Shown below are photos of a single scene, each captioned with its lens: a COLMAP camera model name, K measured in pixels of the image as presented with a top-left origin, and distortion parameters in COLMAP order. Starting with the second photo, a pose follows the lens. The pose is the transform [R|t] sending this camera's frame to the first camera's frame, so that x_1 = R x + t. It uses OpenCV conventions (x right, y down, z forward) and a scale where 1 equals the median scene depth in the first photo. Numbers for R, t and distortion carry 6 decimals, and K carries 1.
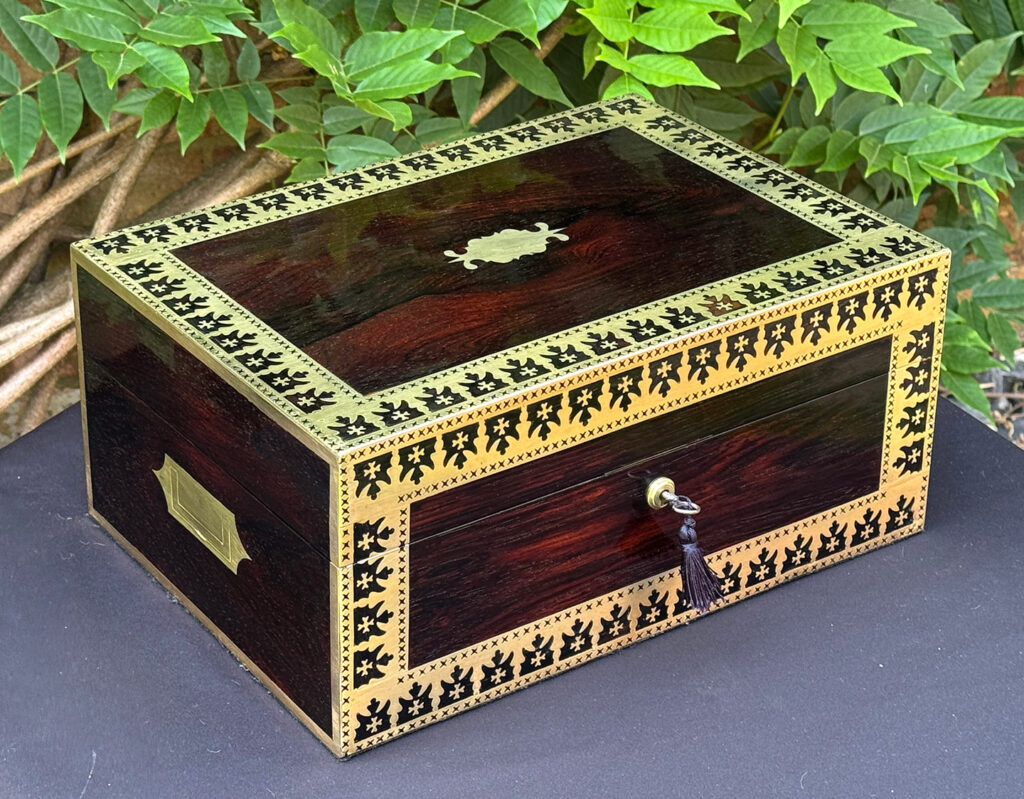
lens RADIAL K [[2516.8, 0, 432.5], [0, 2516.8, 334.5], [0, 0, 1]] dist [0.084256, 0.291997]
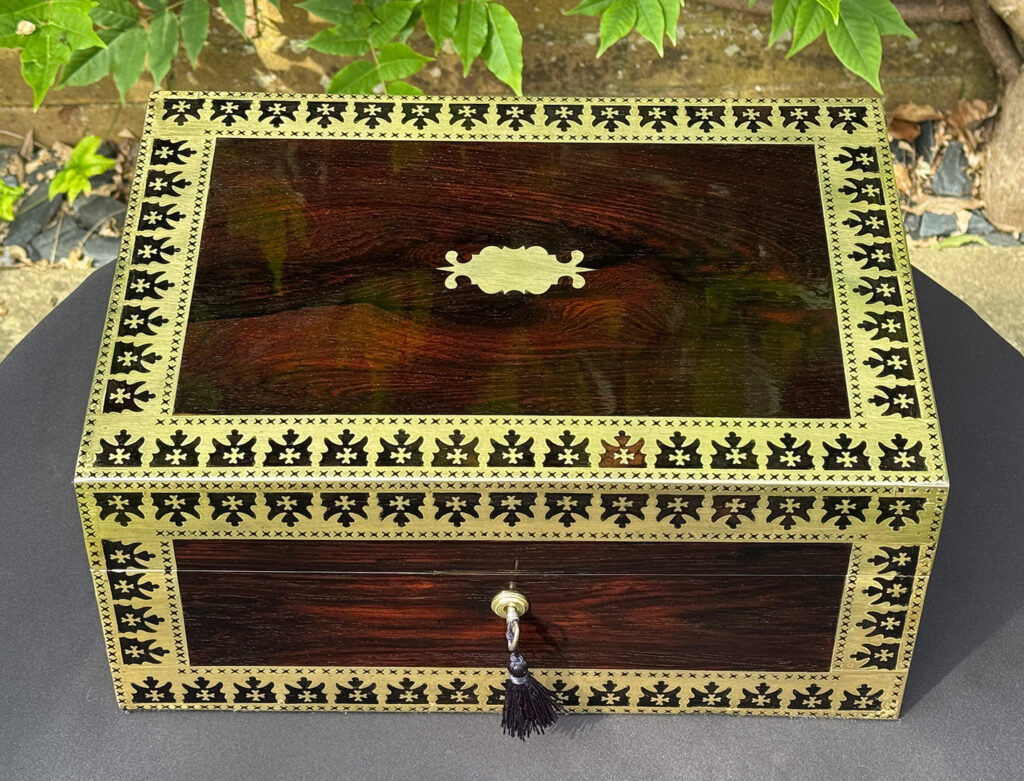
lens RADIAL K [[2140.9, 0, 544.3], [0, 2140.9, 393.2], [0, 0, 1]] dist [0.102892, 0.247682]
pose [[0.833787, 0.408962, -0.370878, 0.359631], [-0.272208, 0.888969, 0.368289, -0.296805], [0.480315, -0.206119, 0.852533, 0.359811]]
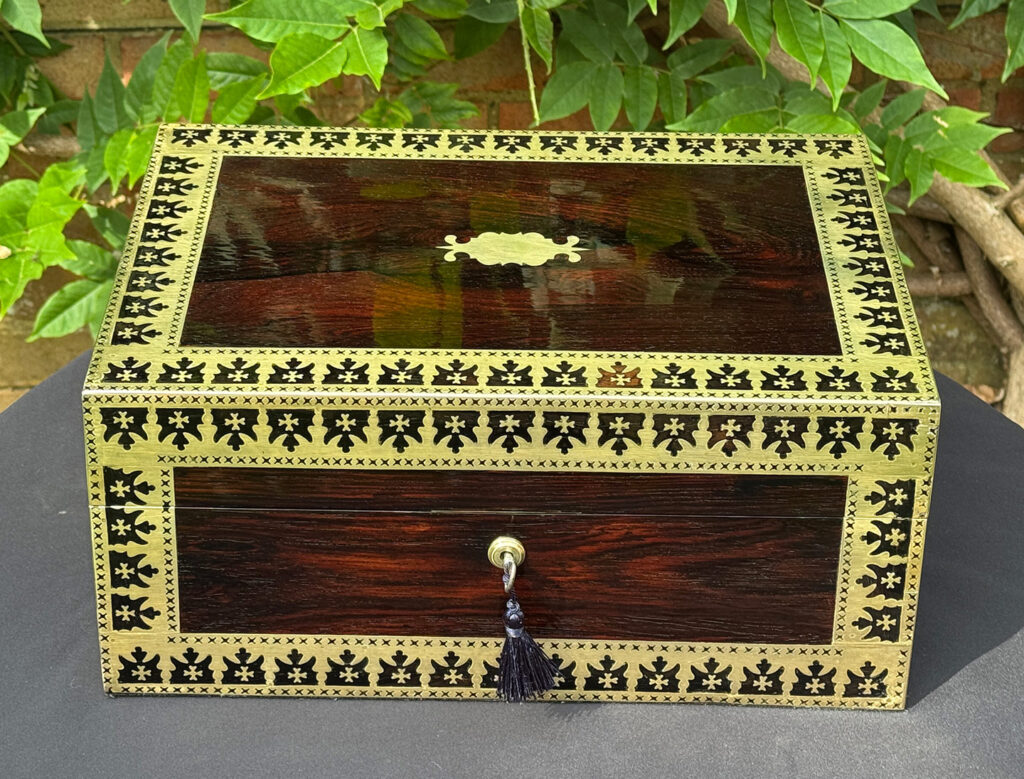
lens RADIAL K [[2405.1, 0, 510.2], [0, 2405.1, 305.7], [0, 0, 1]] dist [0.094526, 0.307746]
pose [[0.830192, 0.297191, -0.471655, 0.476857], [-0.275275, 0.954251, 0.116746, -0.124700], [0.484773, 0.032913, 0.874021, 0.239381]]
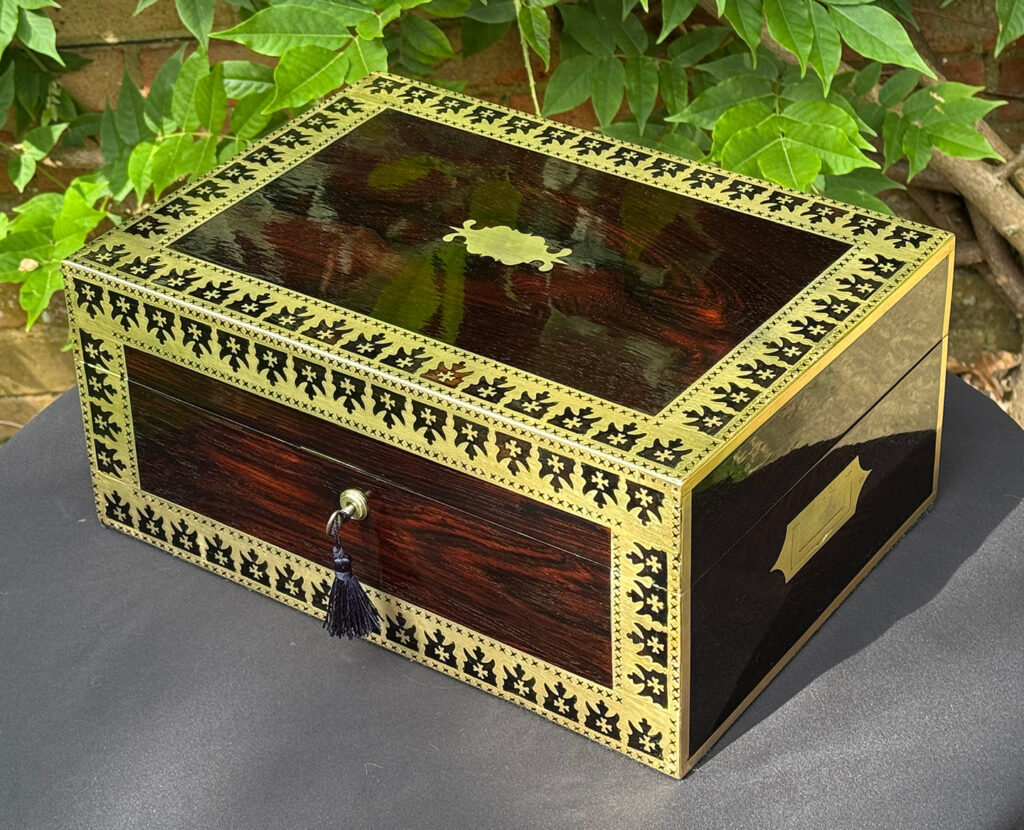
lens RADIAL K [[2418.9, 0, 509.4], [0, 2418.9, 307.0], [0, 0, 1]] dist [0.055330, 0.228009]
pose [[0.365802, 0.474961, -0.800375, 0.843481], [-0.405993, 0.855275, 0.321986, -0.337510], [0.837472, 0.207163, 0.505692, 0.554637]]
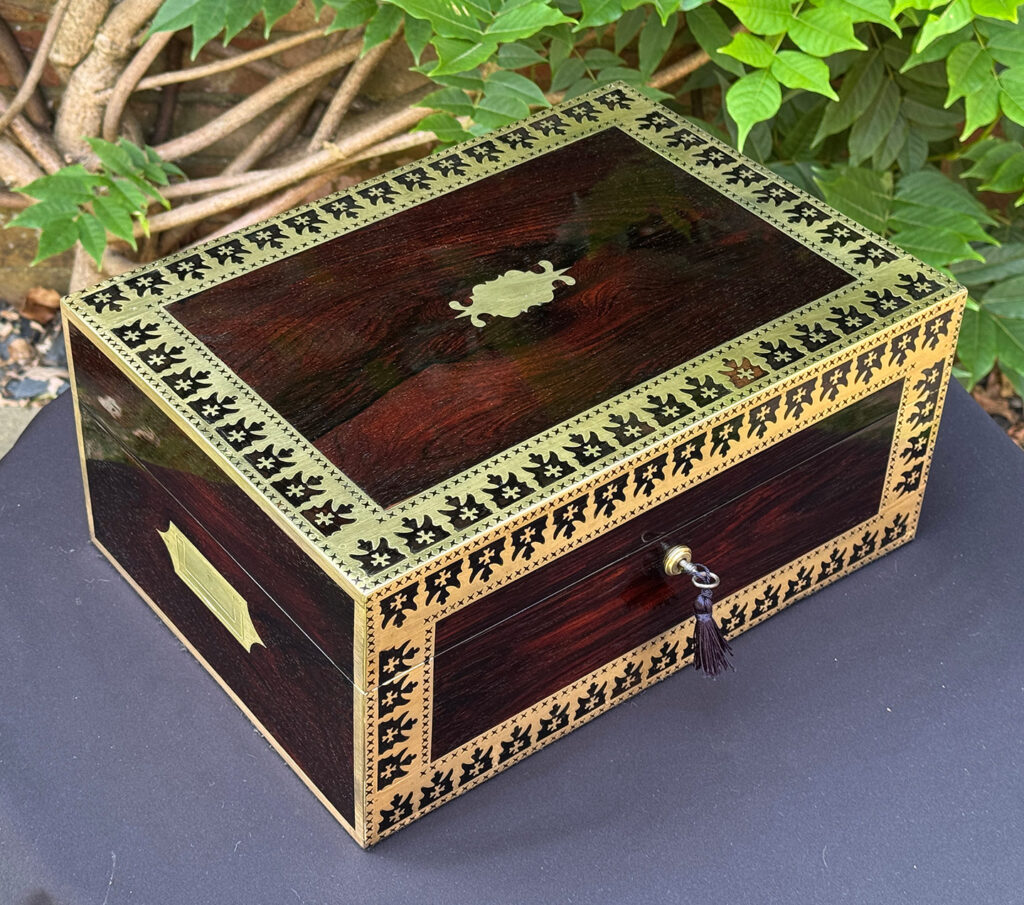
lens RADIAL K [[1984.5, 0, 421.8], [0, 1984.5, 419.0], [0, 0, 1]] dist [0.126239, -0.023425]
pose [[0.998827, -0.024122, 0.041983, -0.041097], [0.015147, 0.979216, 0.202252, -0.151209], [-0.045989, -0.201378, 0.978433, 0.254088]]
